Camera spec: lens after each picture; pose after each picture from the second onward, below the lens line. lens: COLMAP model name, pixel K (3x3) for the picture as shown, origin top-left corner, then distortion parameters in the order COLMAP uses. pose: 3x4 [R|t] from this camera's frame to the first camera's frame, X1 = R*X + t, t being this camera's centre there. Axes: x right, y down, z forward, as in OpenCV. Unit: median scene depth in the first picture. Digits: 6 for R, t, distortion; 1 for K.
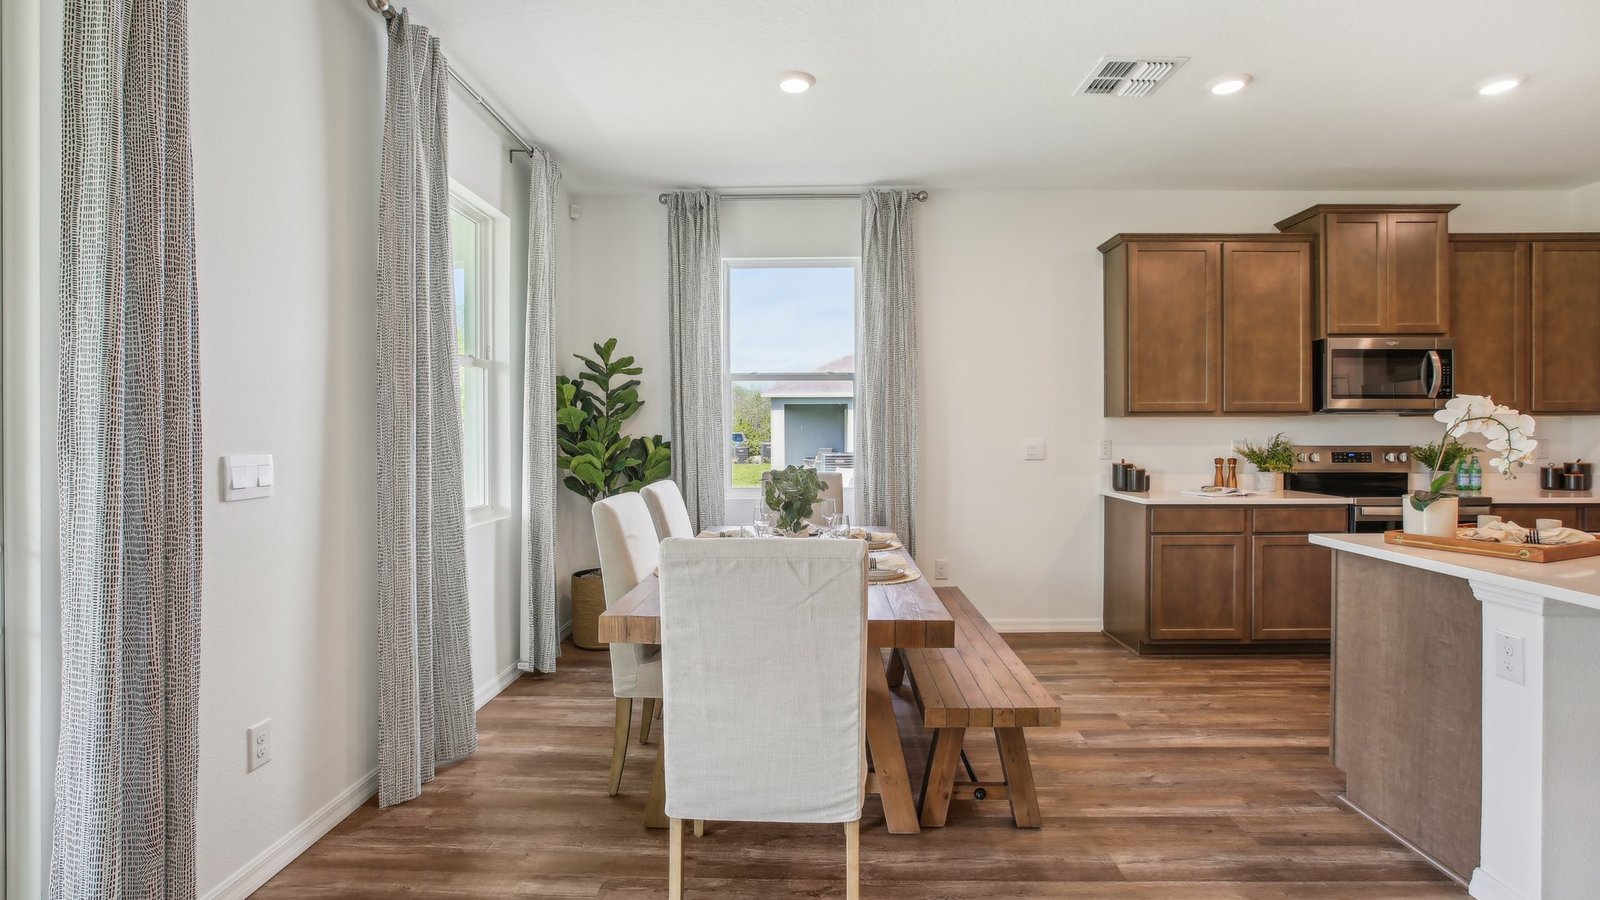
lens RADIAL K [[729.5, 0, 795.9], [0, 729.5, 435.6], [0, 0, 1]] dist [-0.032850, 0.009964]
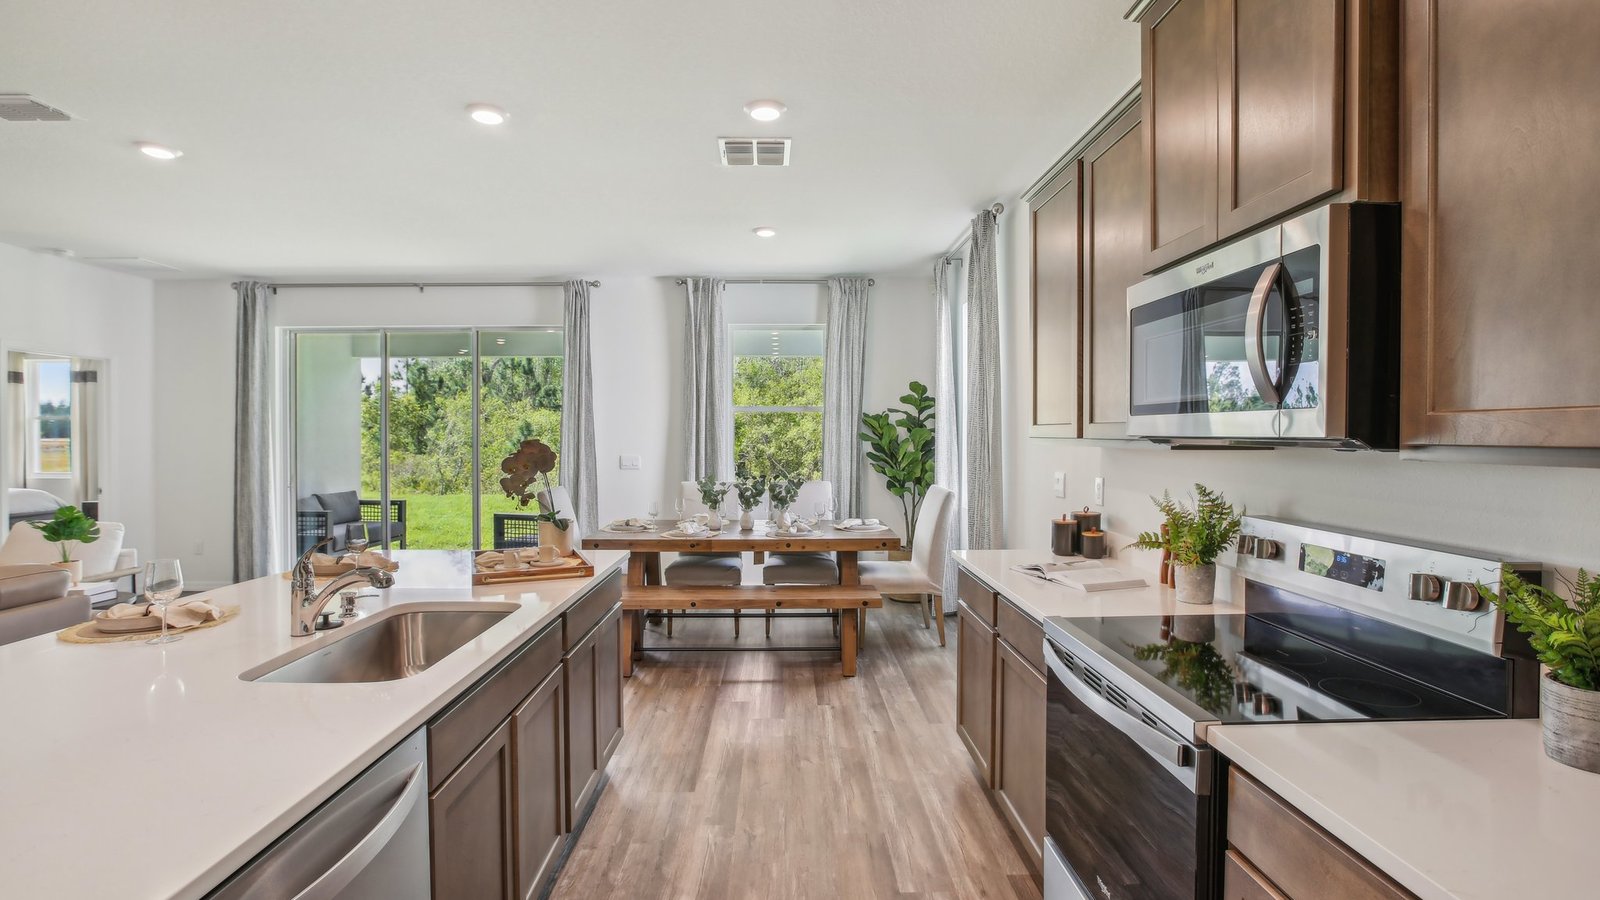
lens RADIAL K [[738.5, 0, 811.0], [0, 738.5, 431.8], [0, 0, 1]] dist [-0.057945, 0.028930]
pose [[0.063273, 0.001548, -0.997995, 1.182862], [-0.006000, 0.999981, 0.001171, -0.038734], [0.997978, 0.005914, 0.063282, 0.740467]]
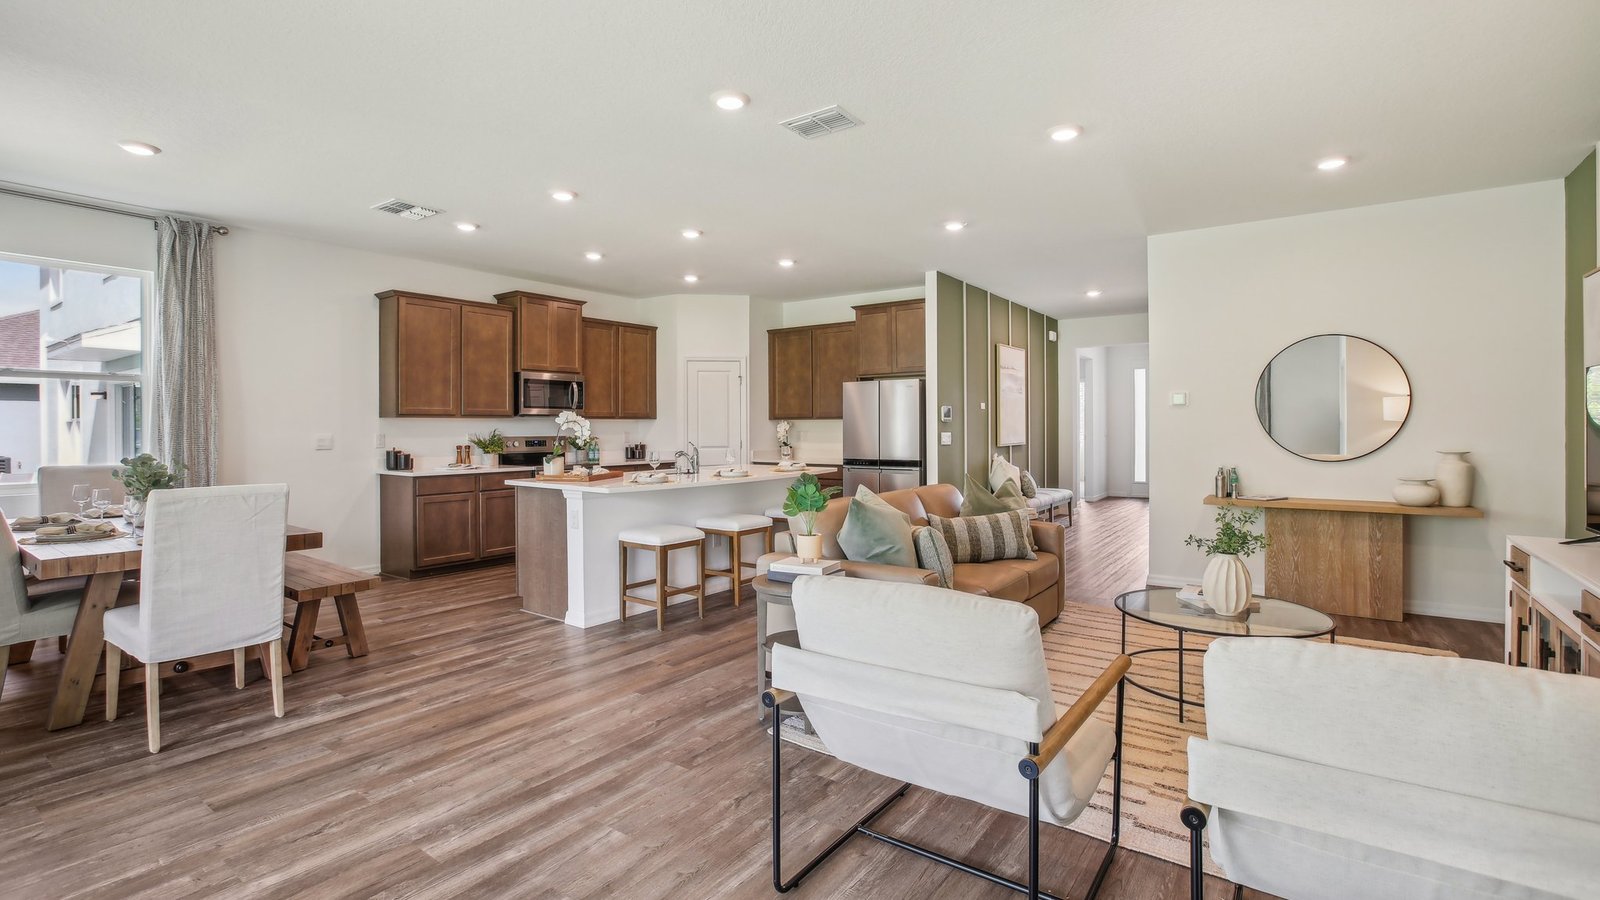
lens RADIAL K [[738.5, 0, 811.0], [0, 738.5, 431.8], [0, 0, 1]] dist [-0.057945, 0.028930]
pose [[0.554374, -0.004941, 0.832253, -0.290820], [0.006494, 0.999978, 0.001611, 0.005158], [-0.832242, 0.004511, 0.554394, -0.484098]]
